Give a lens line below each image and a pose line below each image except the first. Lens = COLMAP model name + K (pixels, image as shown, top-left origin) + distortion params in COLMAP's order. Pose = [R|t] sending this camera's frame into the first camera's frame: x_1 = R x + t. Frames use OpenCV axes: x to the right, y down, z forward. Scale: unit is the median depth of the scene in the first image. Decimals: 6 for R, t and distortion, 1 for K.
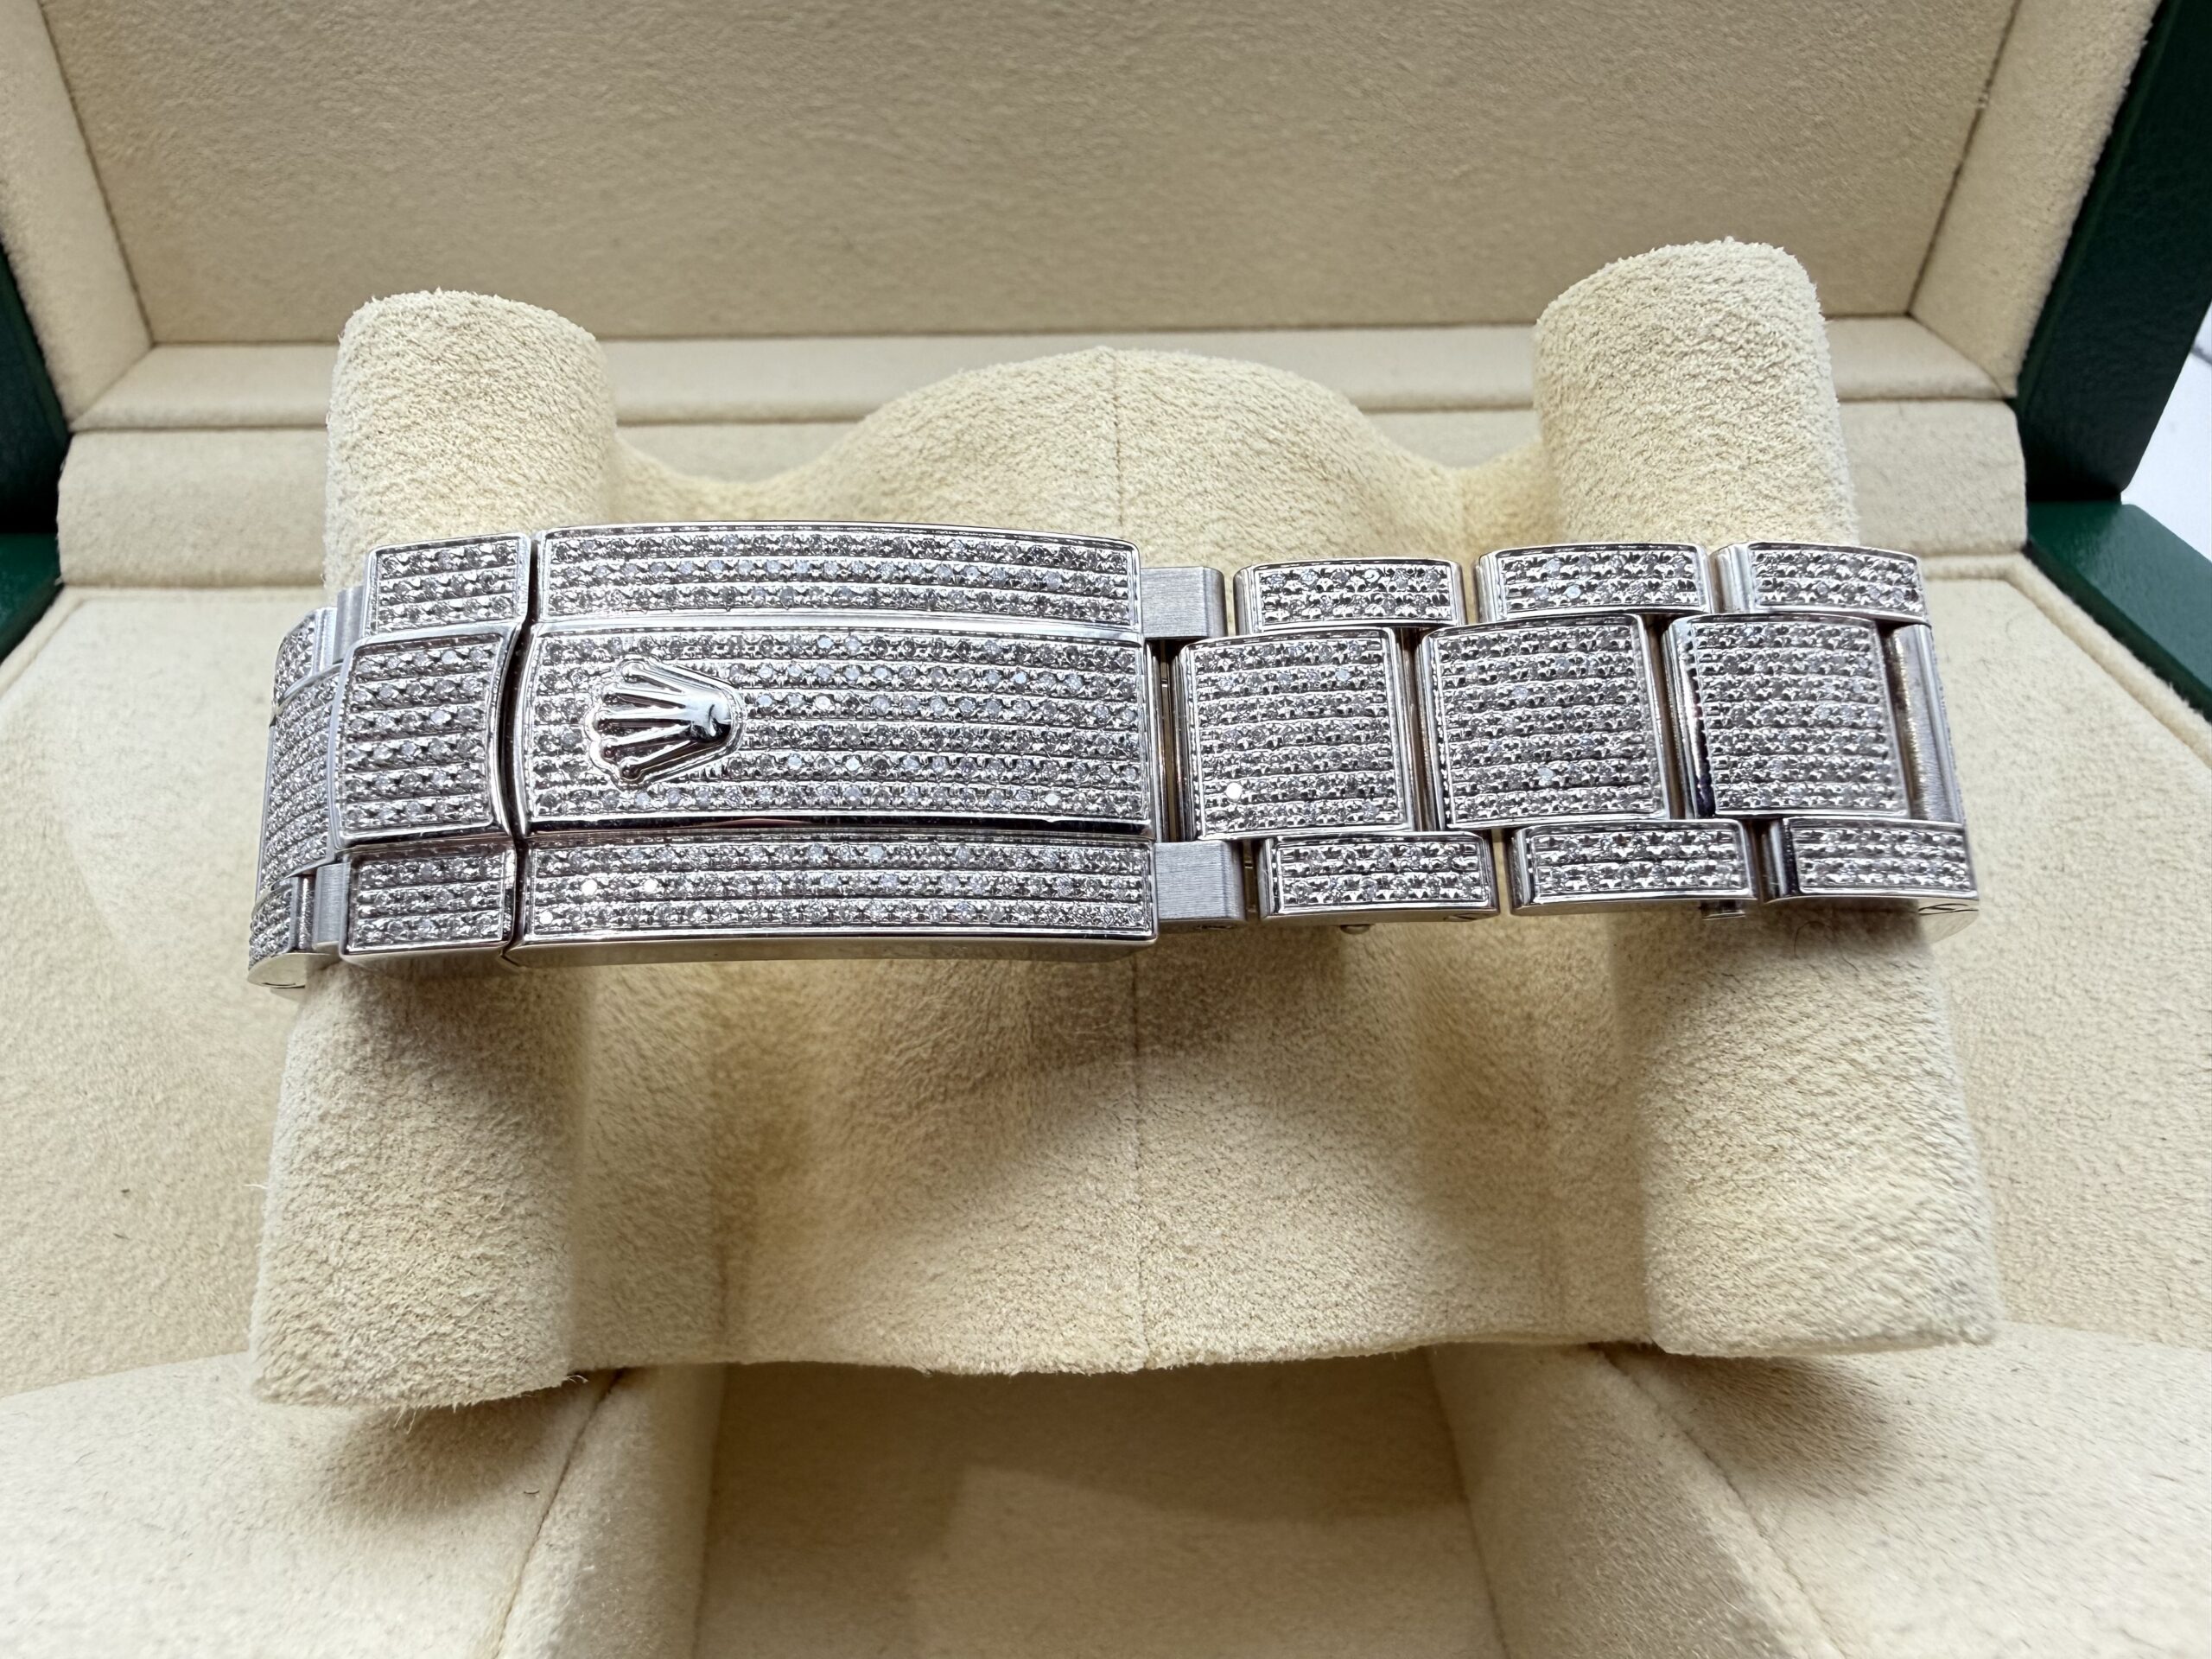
lens RADIAL K [[1613.5, 0, 983.9], [0, 1613.5, 836.2], [0, 0, 1]] dist [0.002938, 0.002028]
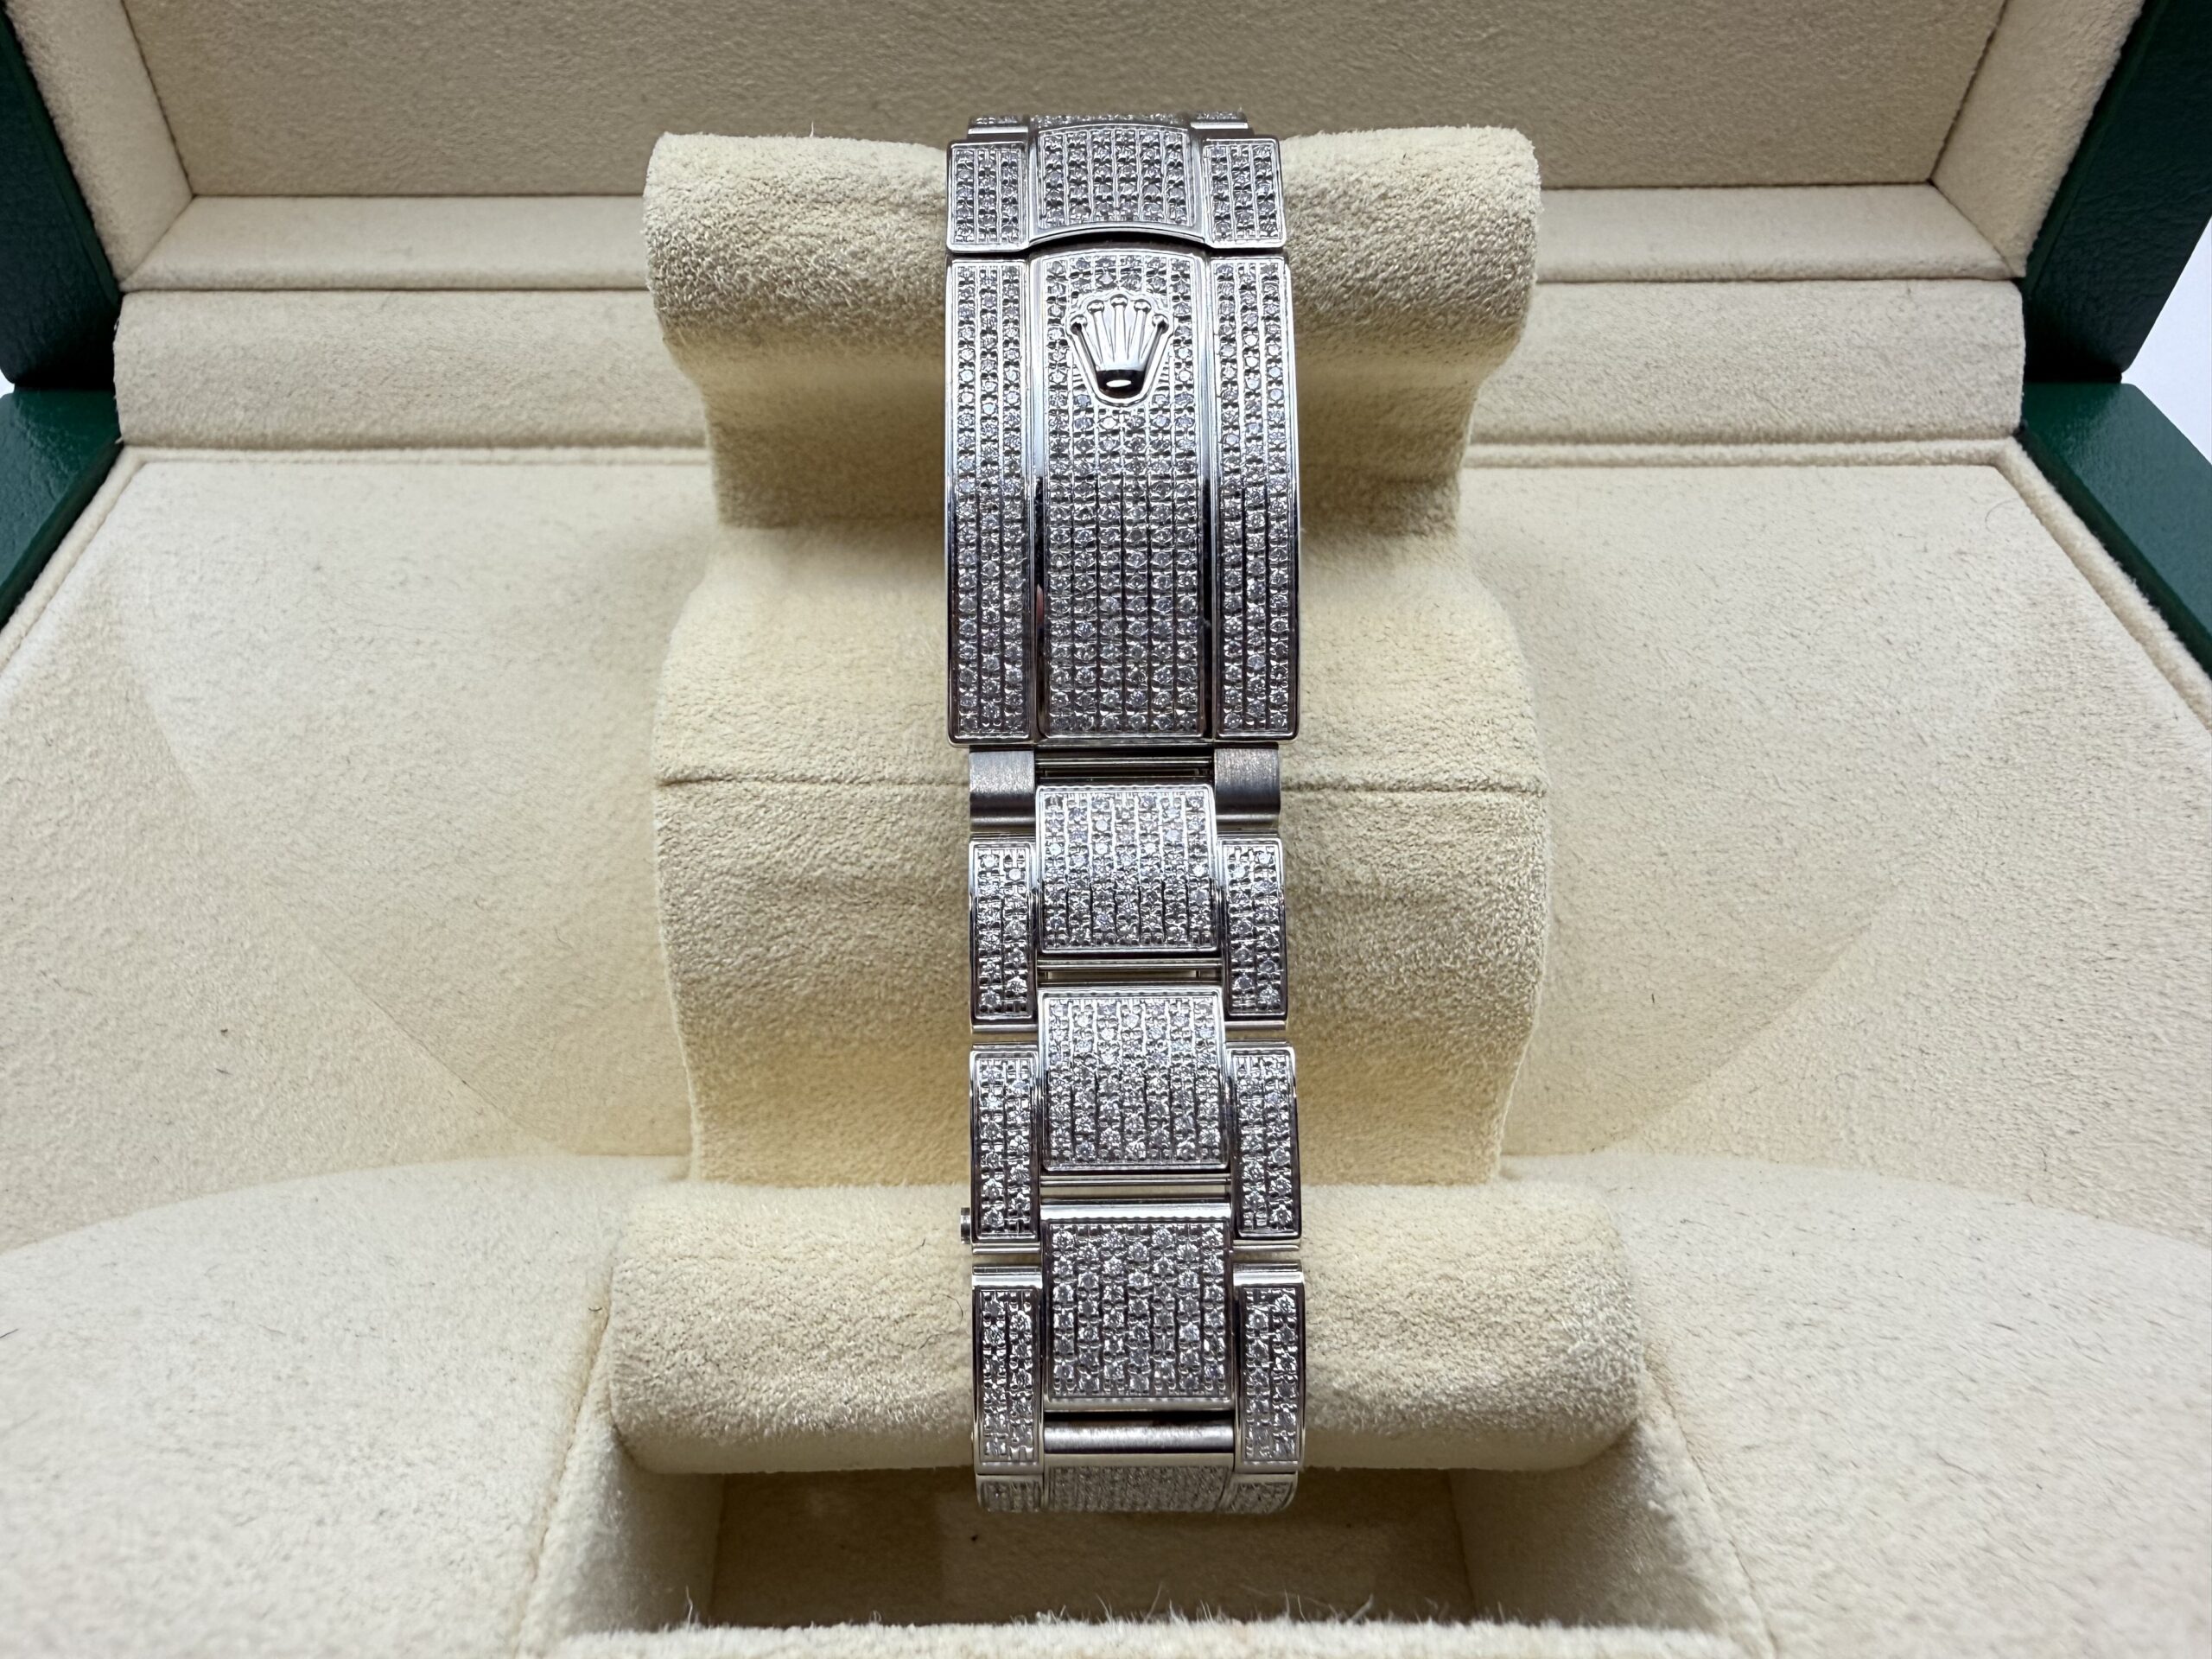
lens RADIAL K [[1607.7, 0, 984.7], [0, 1607.7, 833.1], [0, 0, 1]] dist [0.000842, 0.005932]
pose [[0.999764, 0.016960, -0.013601, 0.007615], [-0.014987, 0.990883, 0.133888, -0.059315], [0.015748, -0.133652, 0.990903, -0.064357]]
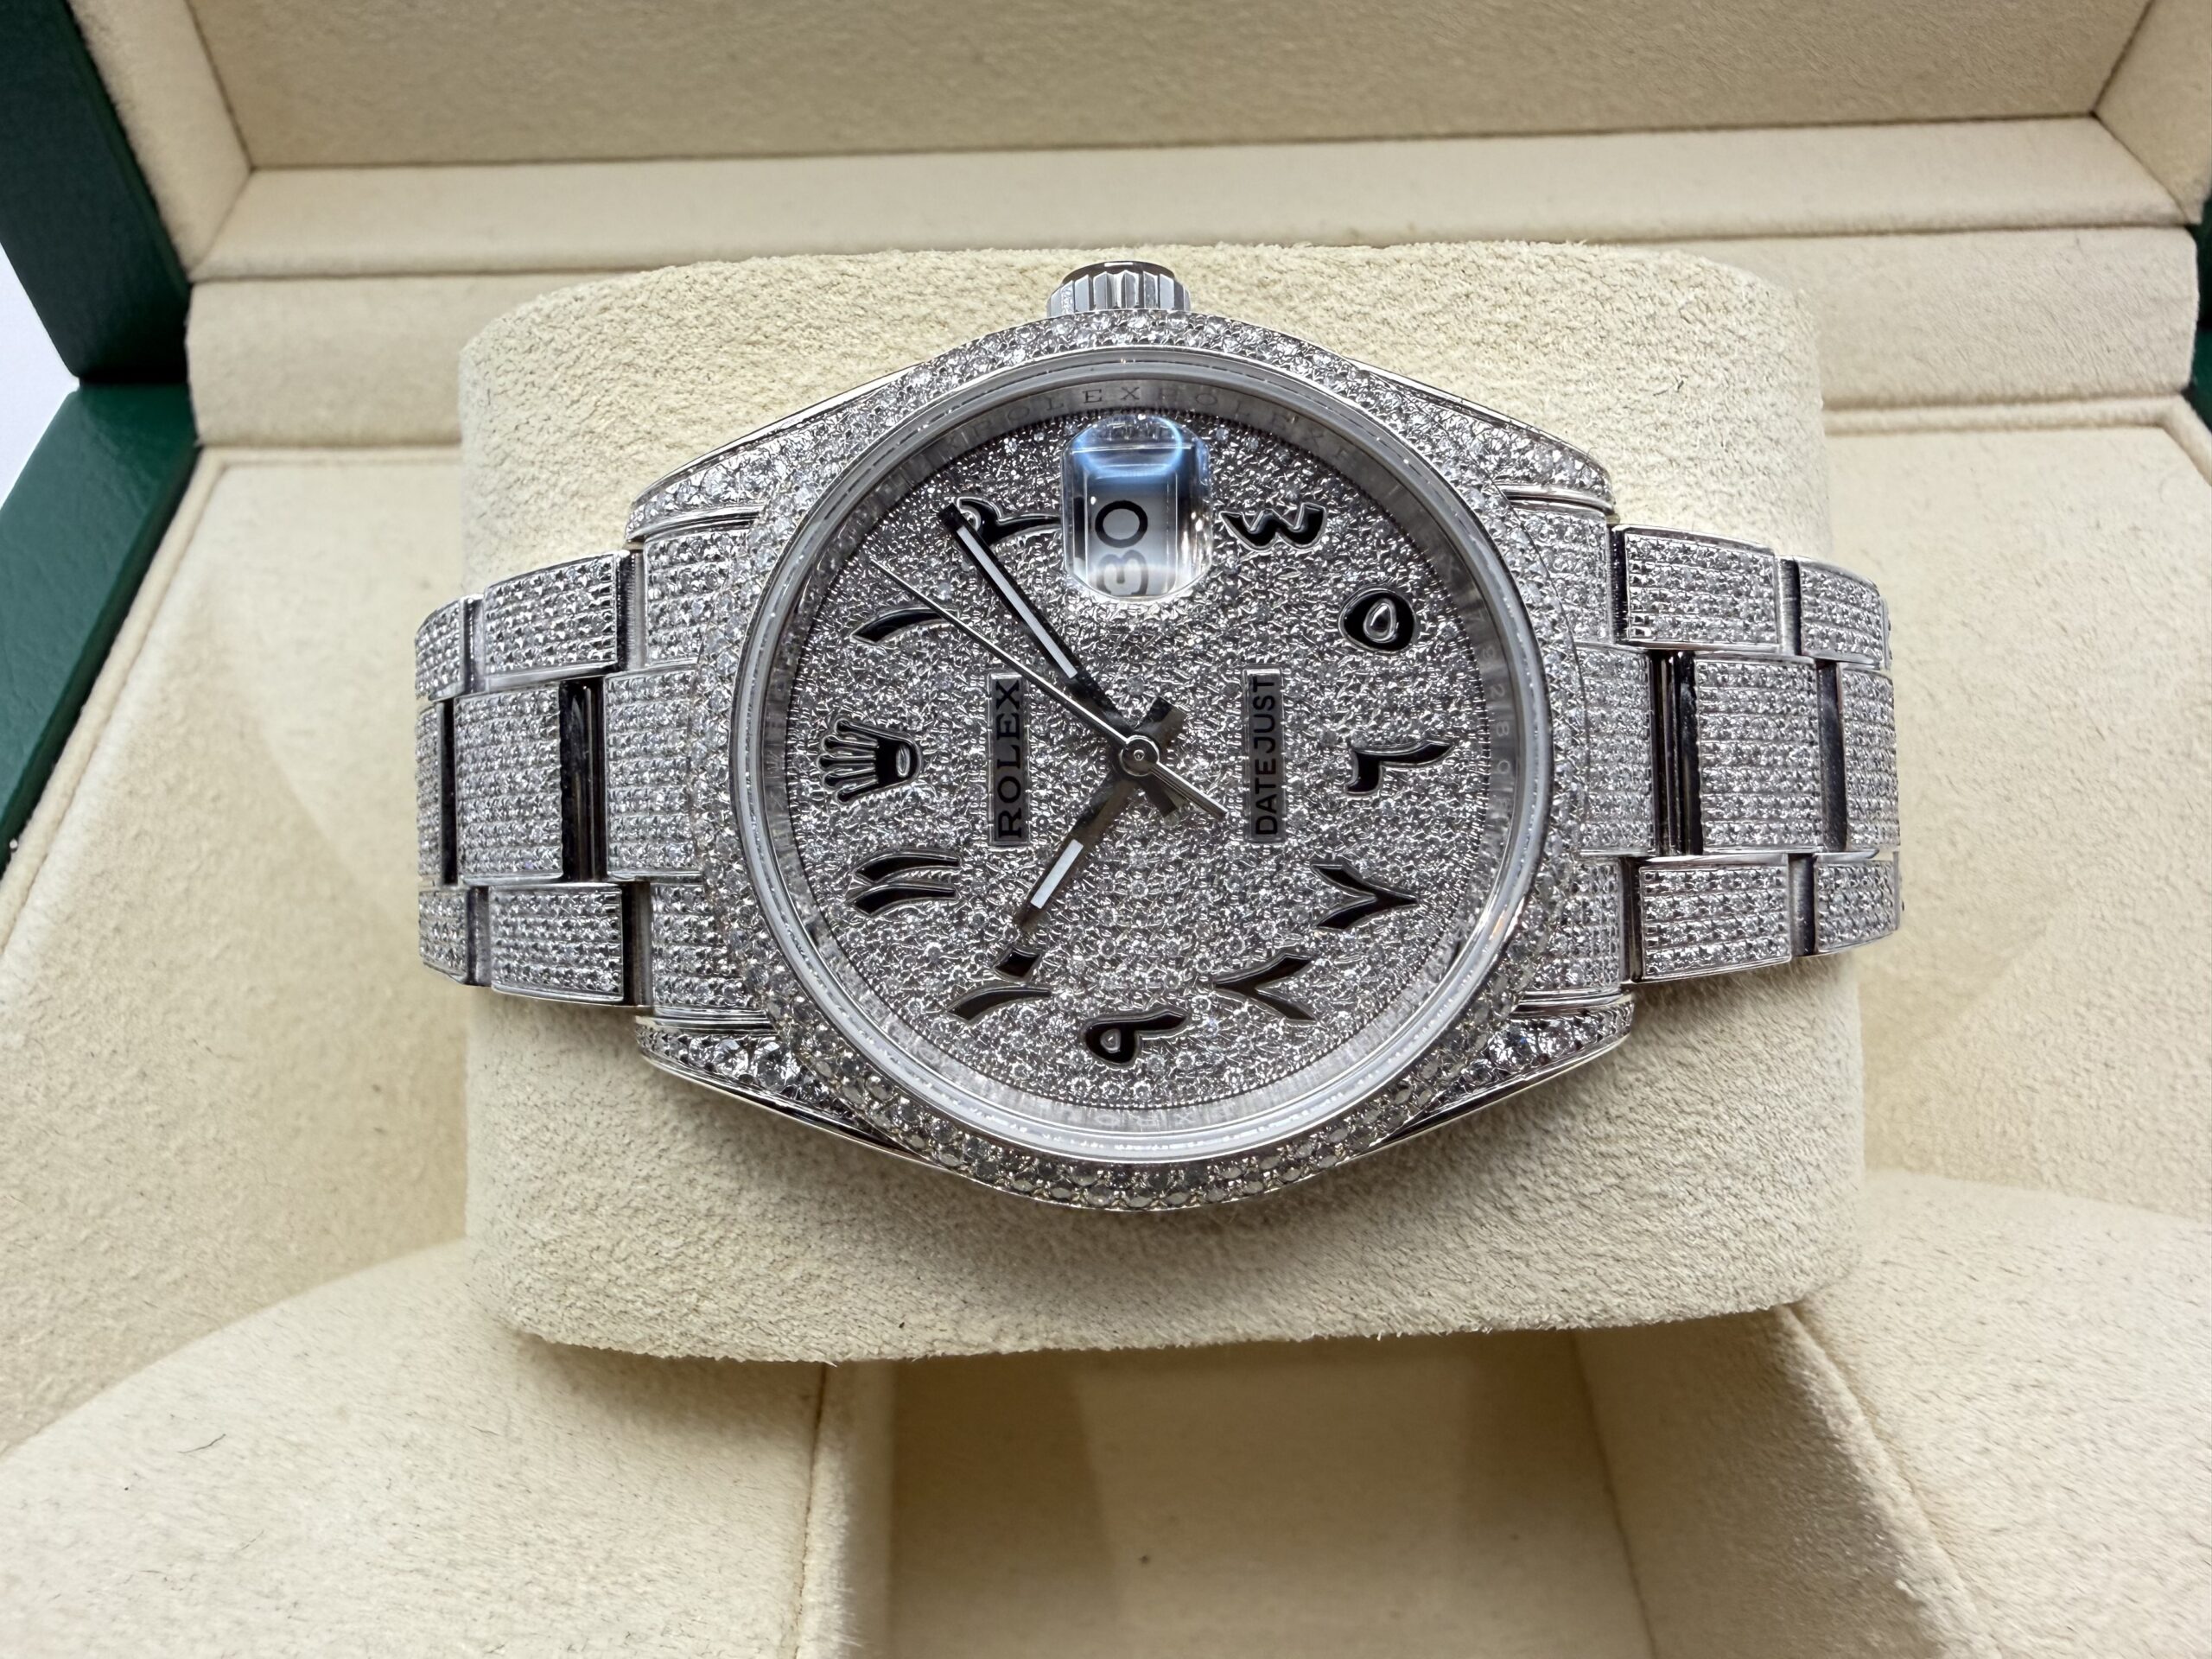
lens RADIAL K [[1613.5, 0, 983.9], [0, 1613.5, 836.2], [0, 0, 1]] dist [0.002938, 0.002028]
pose [[0.999948, -0.005005, -0.008830, -0.086892], [0.006776, 0.976904, 0.213571, -0.143145], [0.007557, -0.213620, 0.976888, -0.025087]]
